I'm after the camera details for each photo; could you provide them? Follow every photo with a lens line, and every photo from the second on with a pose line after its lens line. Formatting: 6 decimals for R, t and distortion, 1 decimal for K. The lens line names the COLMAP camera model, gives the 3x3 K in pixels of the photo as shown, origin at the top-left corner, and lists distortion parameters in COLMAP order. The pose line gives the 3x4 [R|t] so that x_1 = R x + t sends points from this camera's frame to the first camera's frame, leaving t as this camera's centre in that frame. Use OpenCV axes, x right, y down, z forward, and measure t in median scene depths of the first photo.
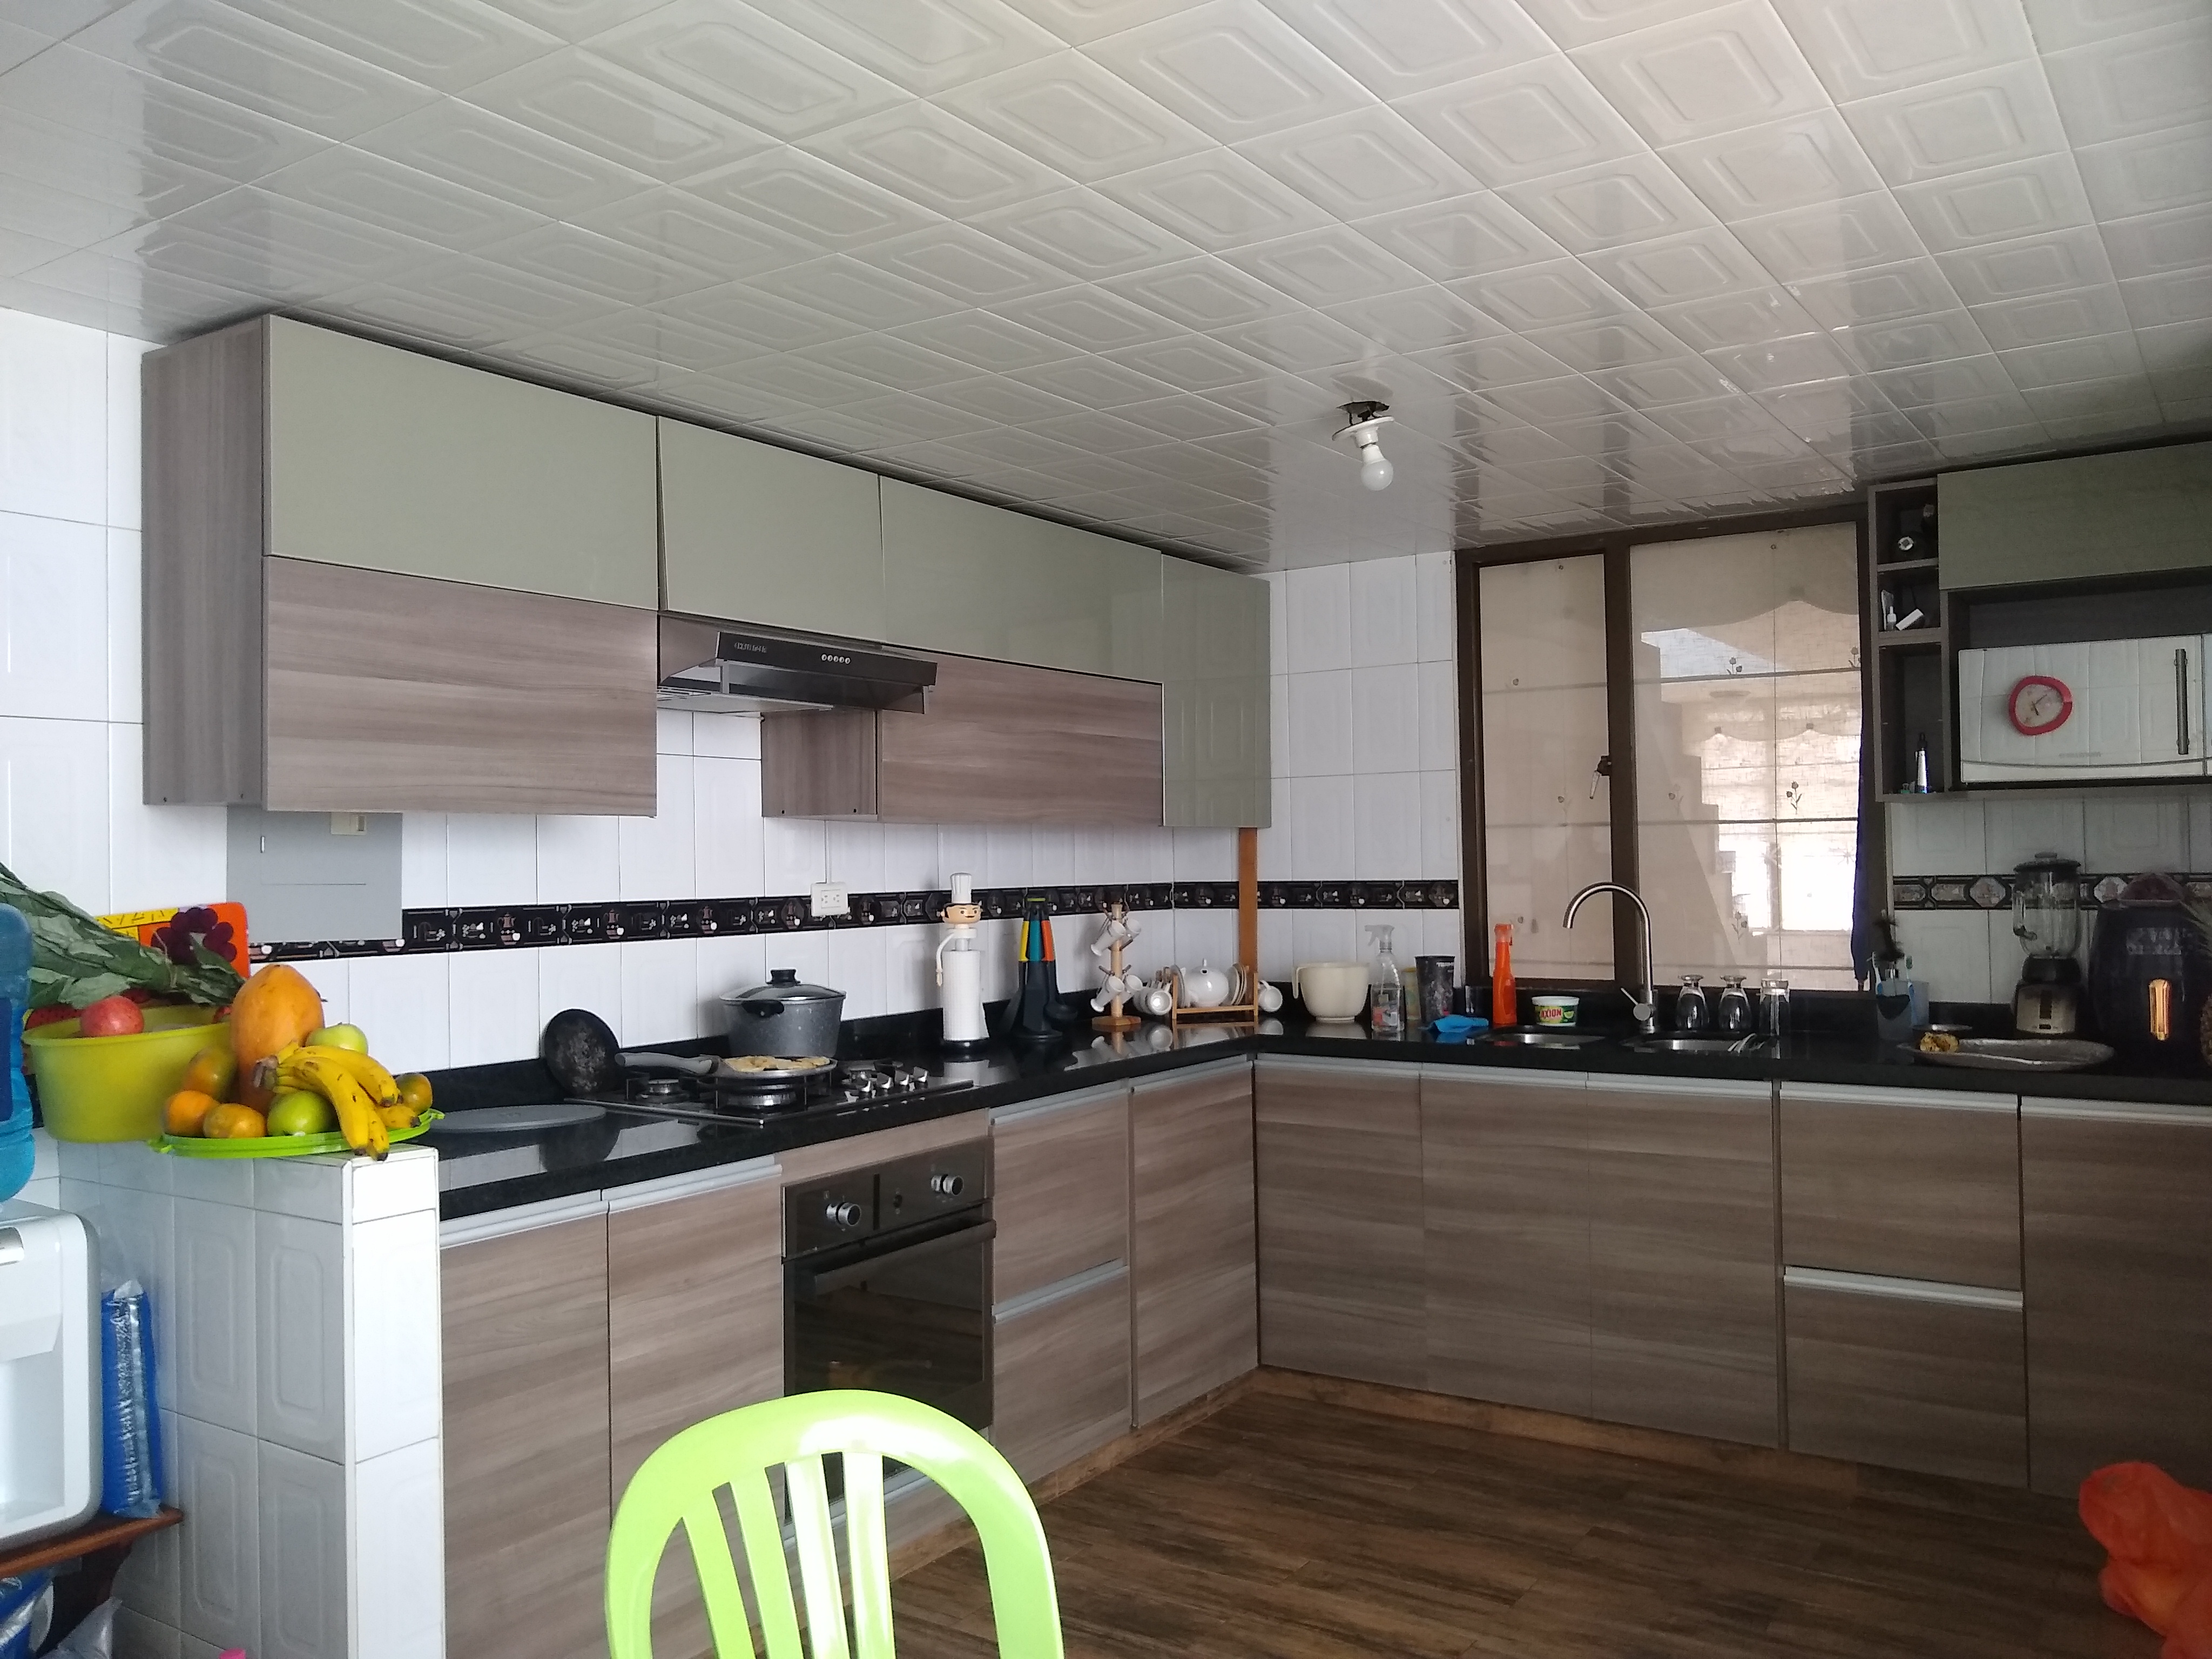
lens RADIAL K [[1770.9, 0, 1111.5], [0, 1770.9, 826.6], [0, 0, 1]] dist [0.016019, -0.015337]
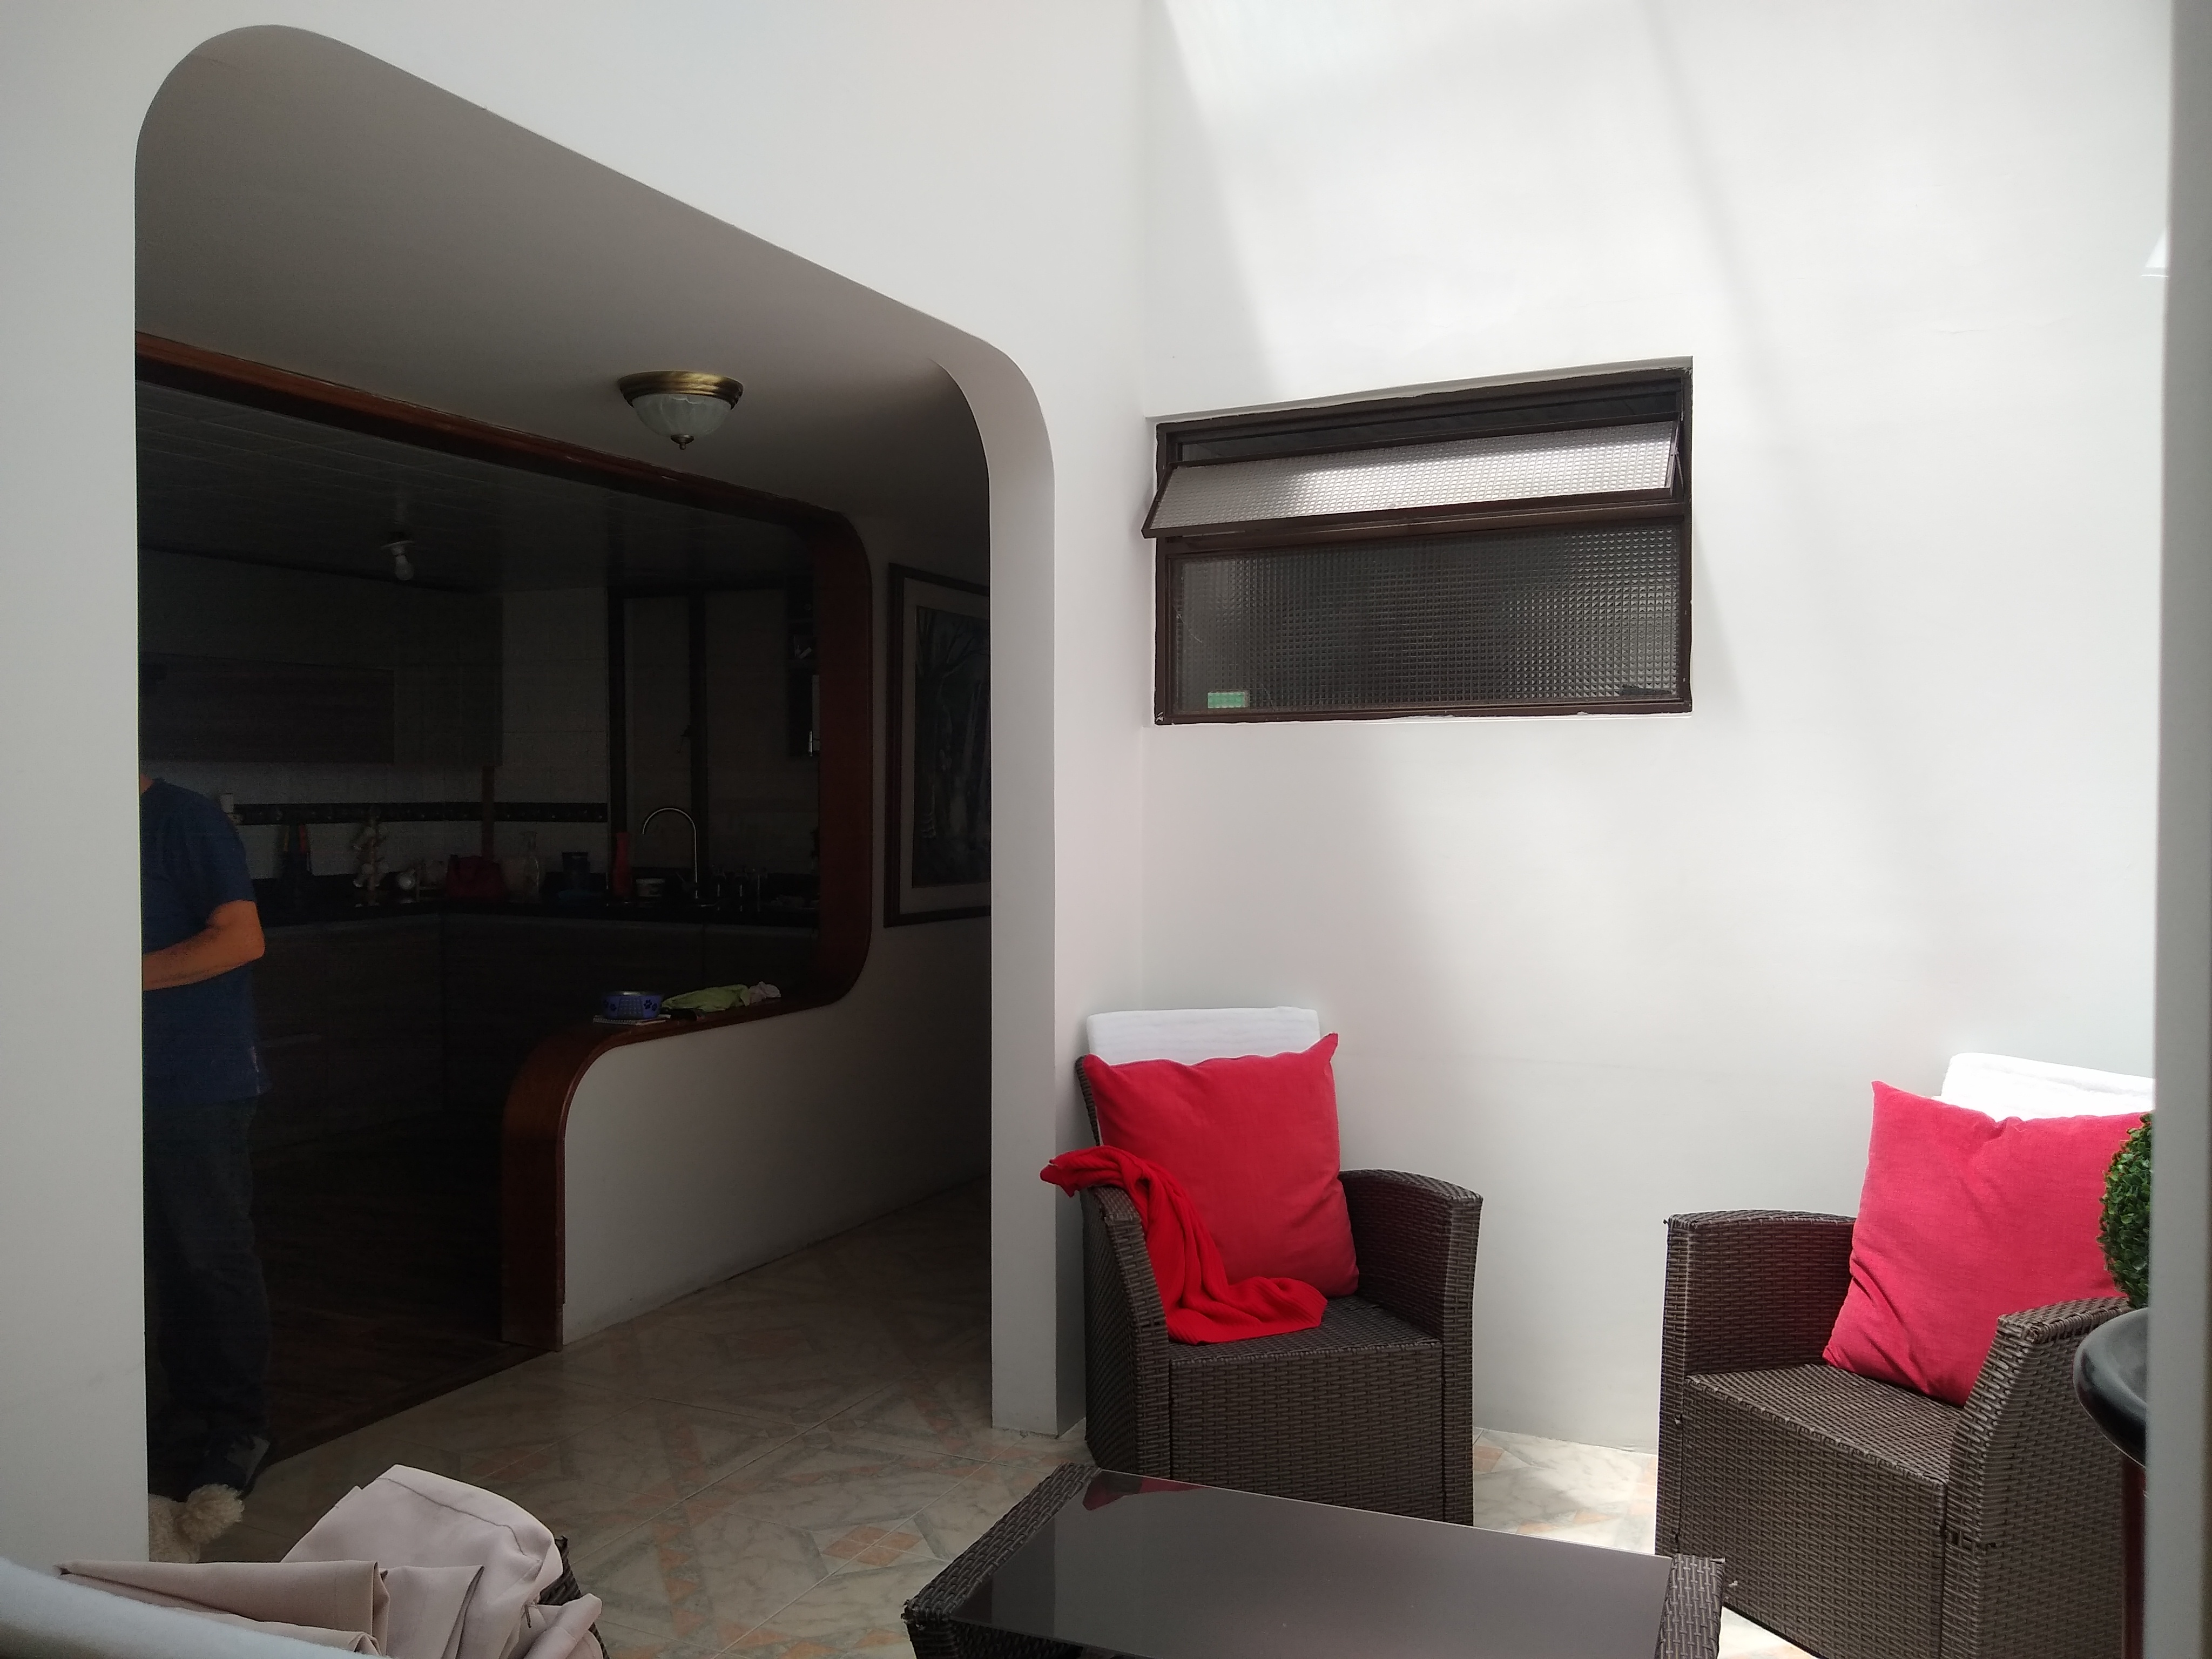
lens RADIAL K [[1770.9, 0, 1100.4], [0, 1770.9, 834.8], [0, 0, 1]] dist [0.016019, -0.015337]
pose [[0.988484, 0.011130, 0.150918, 0.387380], [-0.018548, 0.998683, 0.047831, -0.023987], [-0.150187, -0.050079, 0.987388, -0.581607]]
